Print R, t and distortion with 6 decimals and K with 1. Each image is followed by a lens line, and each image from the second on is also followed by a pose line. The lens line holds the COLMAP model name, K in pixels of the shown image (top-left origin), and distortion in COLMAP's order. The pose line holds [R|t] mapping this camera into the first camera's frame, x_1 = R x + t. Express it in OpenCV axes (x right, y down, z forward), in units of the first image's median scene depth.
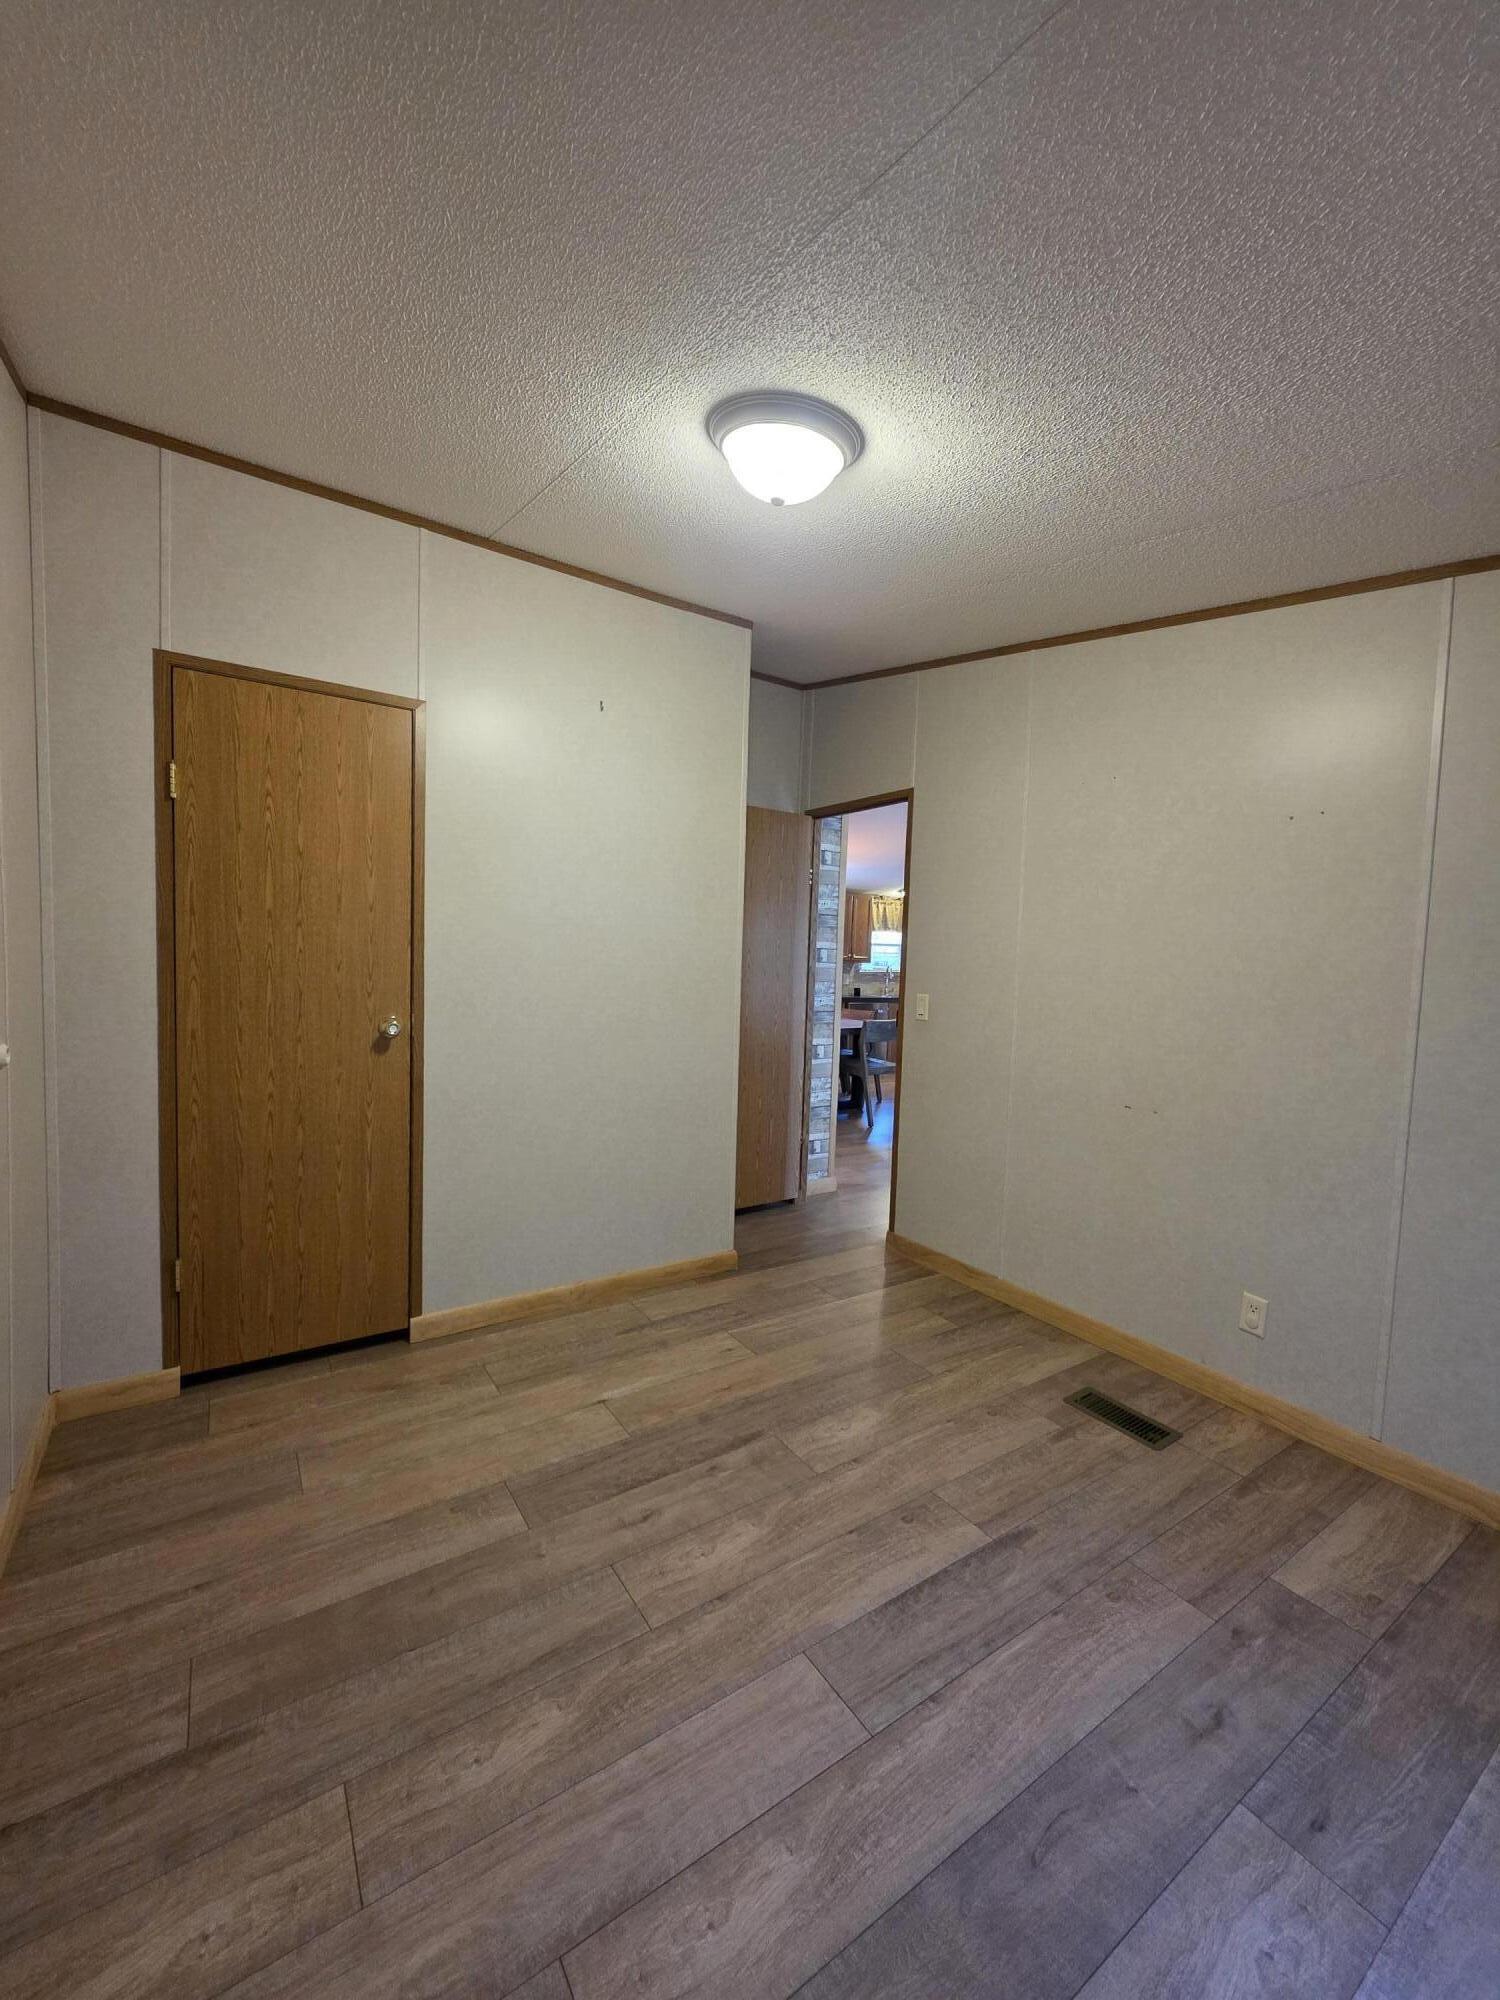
lens RADIAL K [[797.1, 0, 764.0], [0, 797.1, 997.9], [0, 0, 1]] dist [0.000395, 0.000982]
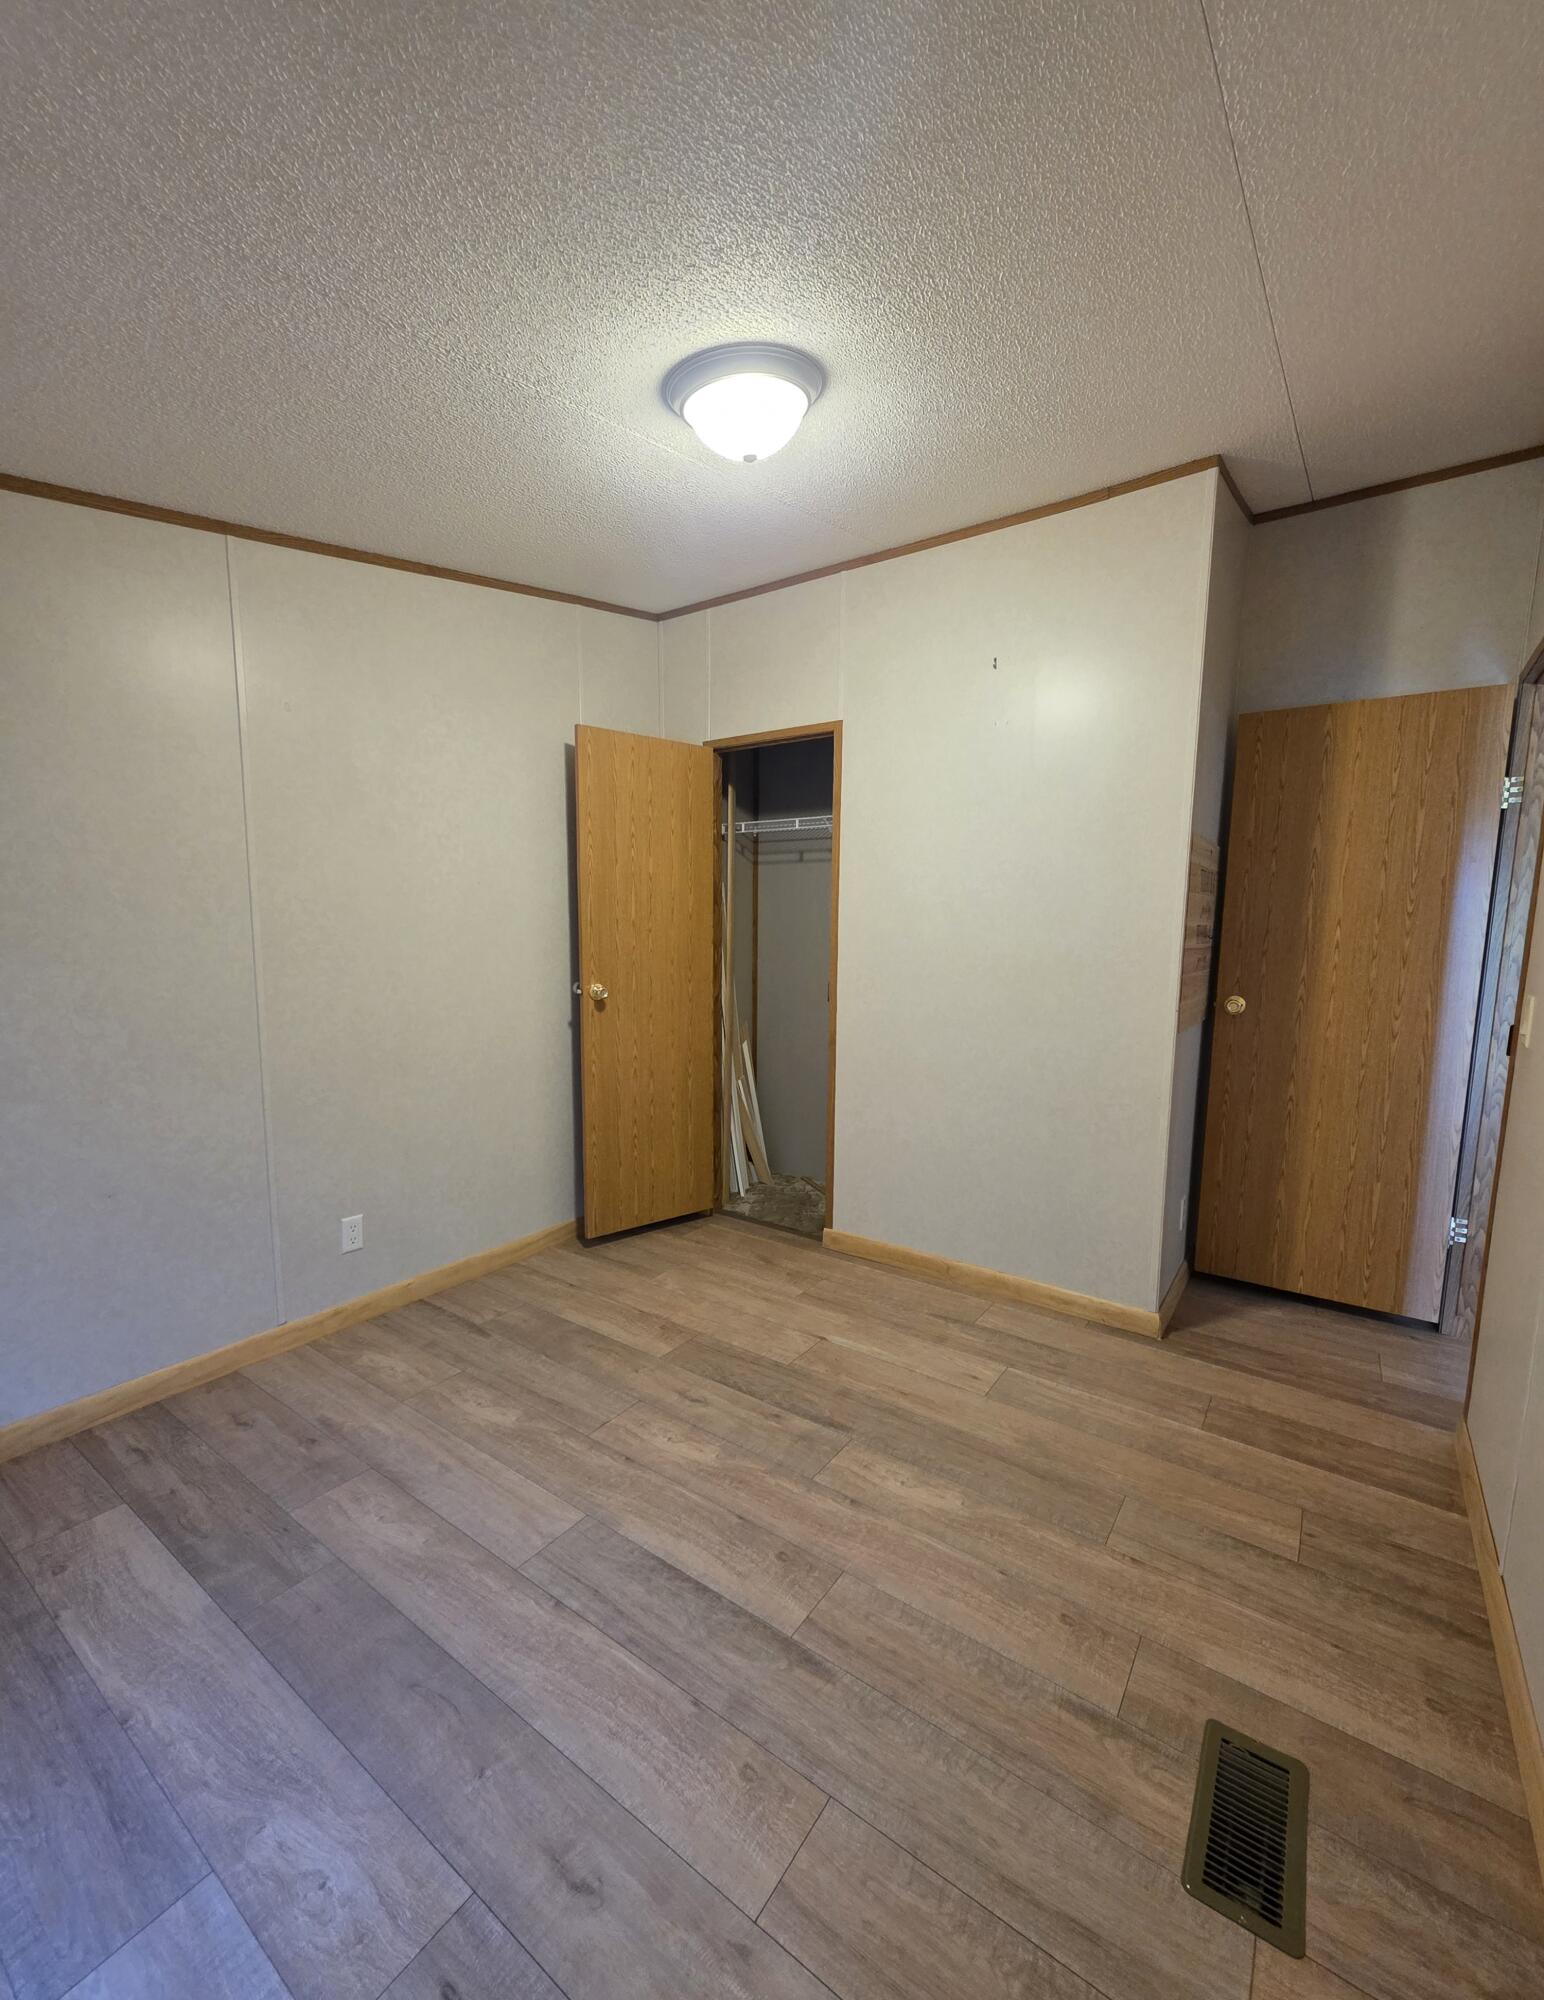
lens RADIAL K [[813.4, 0, 768.9], [0, 813.4, 1032.2], [0, 0, 1]] dist [0.003600, -0.000394]
pose [[0.351605, 0.093363, -0.931481, 0.951874], [-0.044424, 0.995557, 0.083017, -0.008537], [0.935094, 0.012191, 0.354191, 0.639799]]
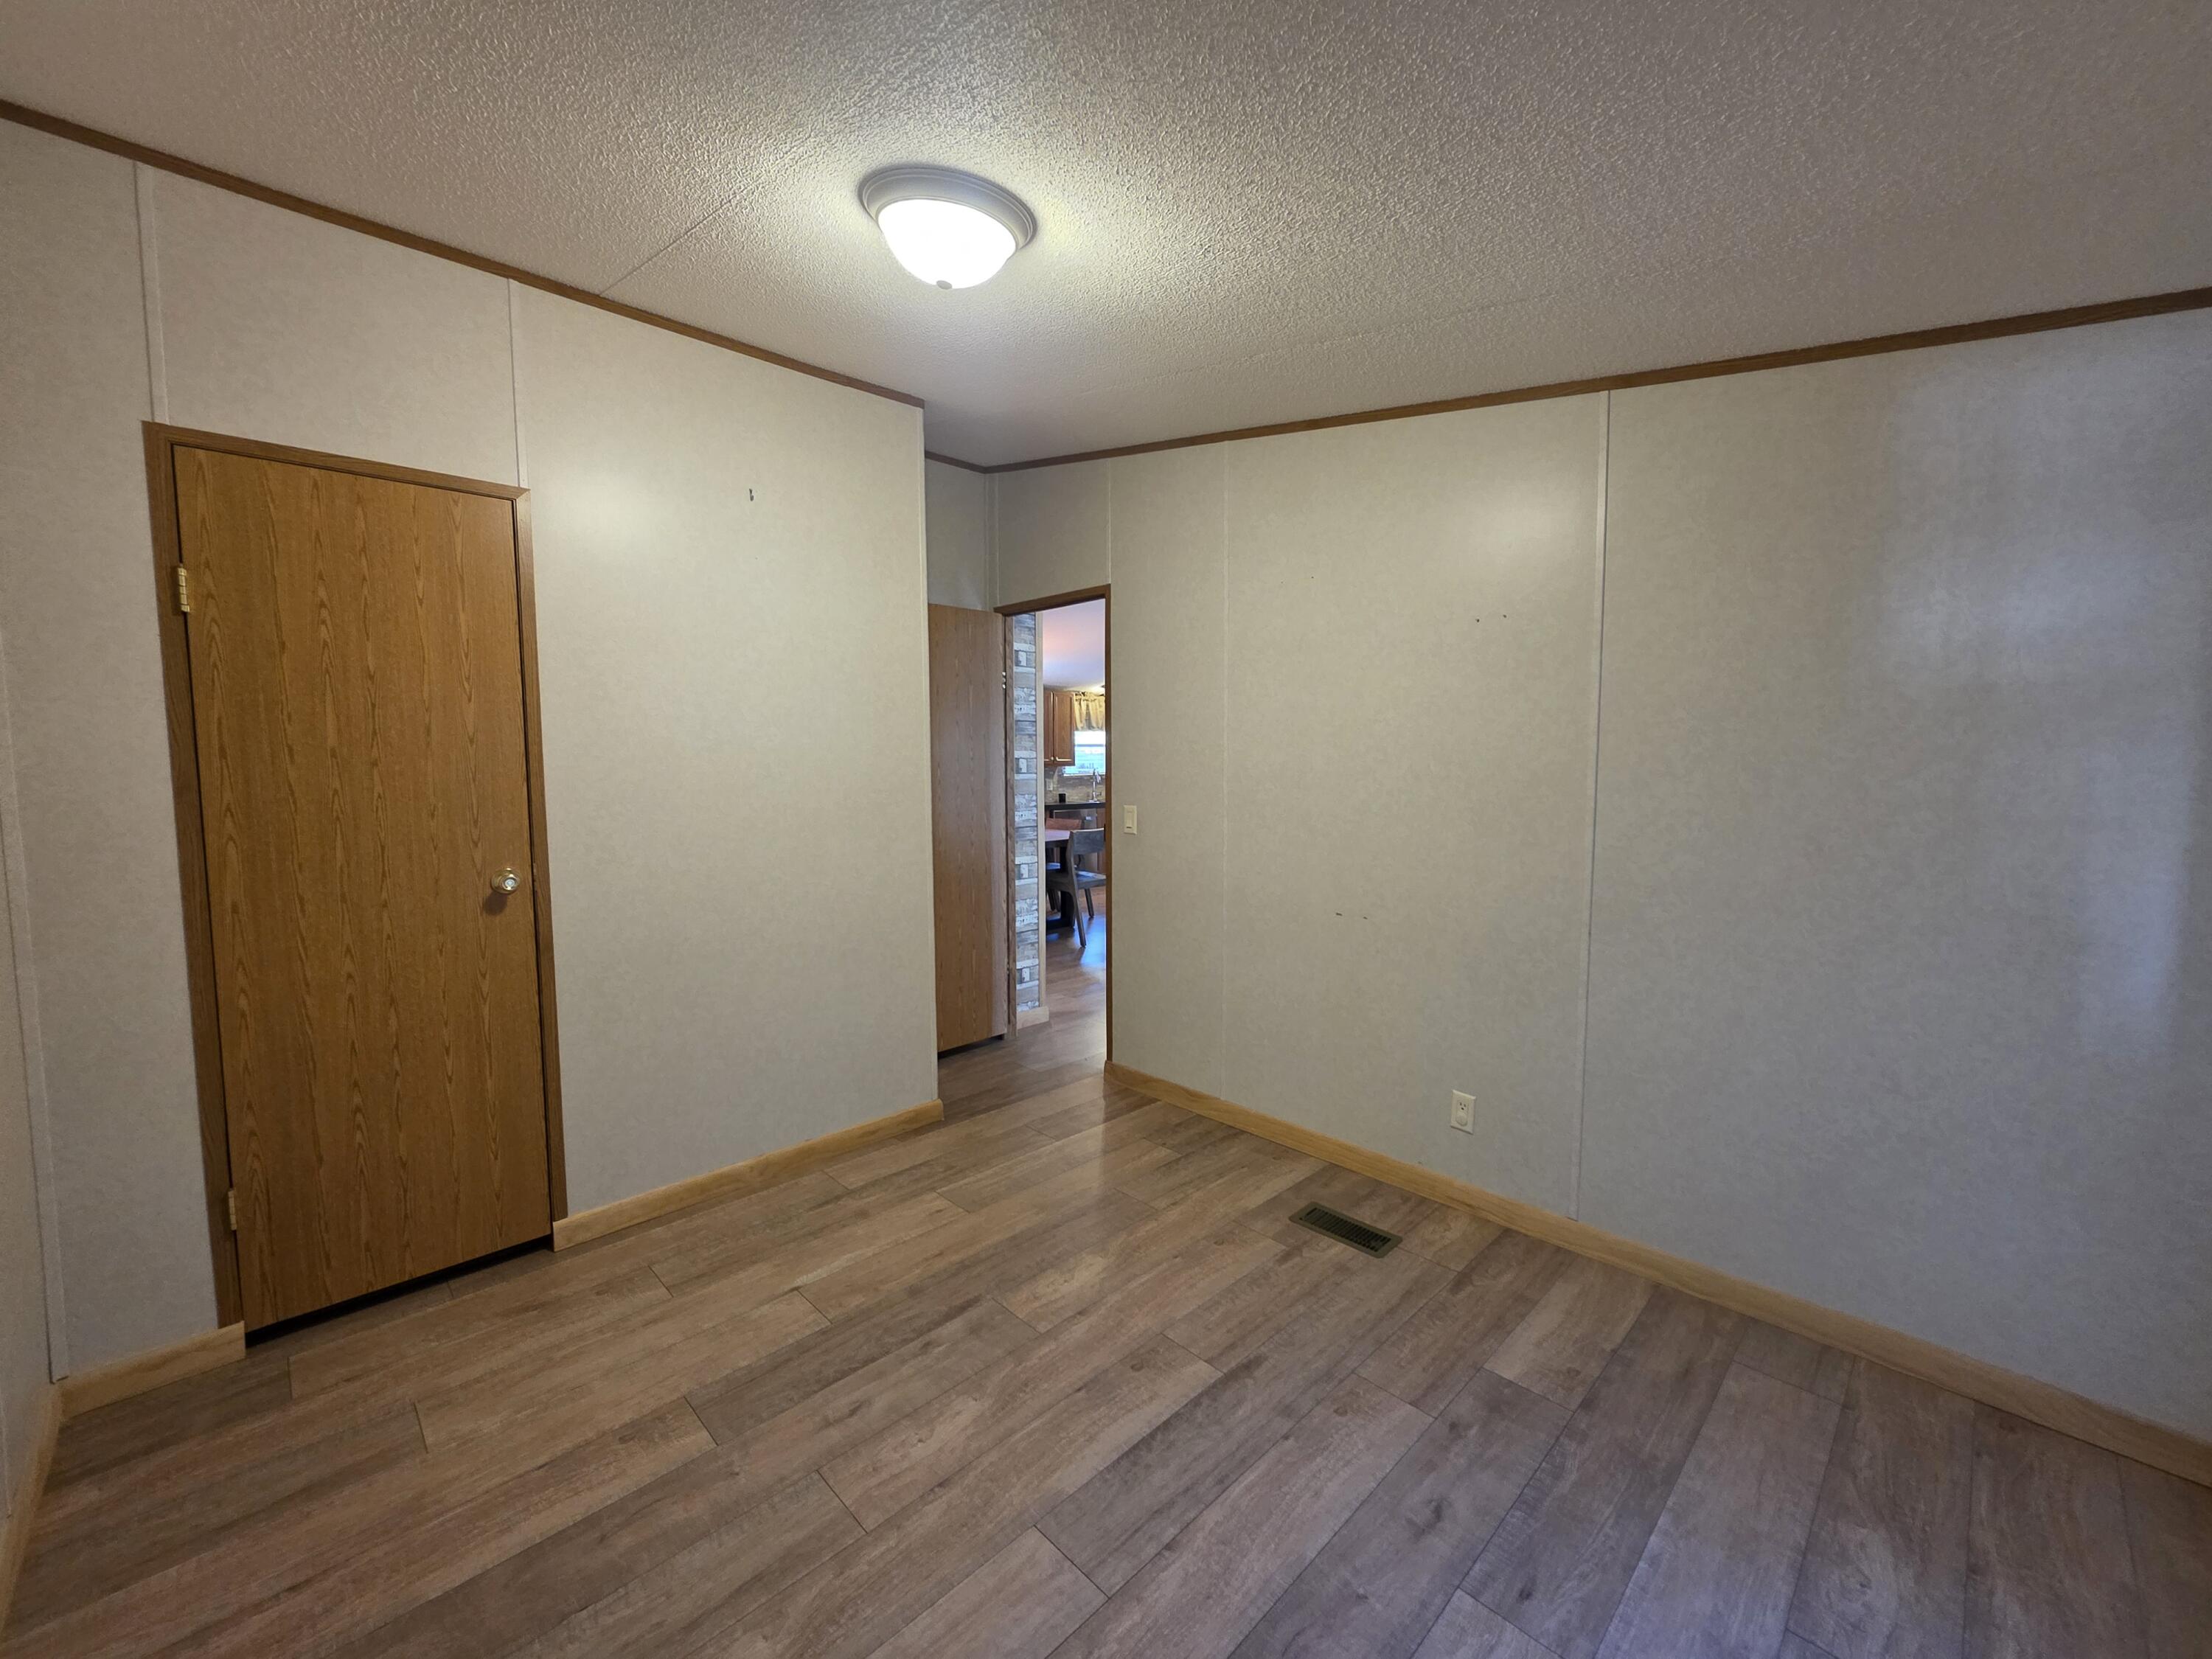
lens RADIAL K [[881.6, 0, 1116.1], [0, 881.6, 814.9], [0, 0, 1]] dist [0.000395, 0.000982]
pose [[0.983474, -0.049845, 0.174055, 0.004073], [0.047007, 0.998686, 0.020395, -0.029533], [-0.174843, -0.011876, 0.984525, -0.028937]]
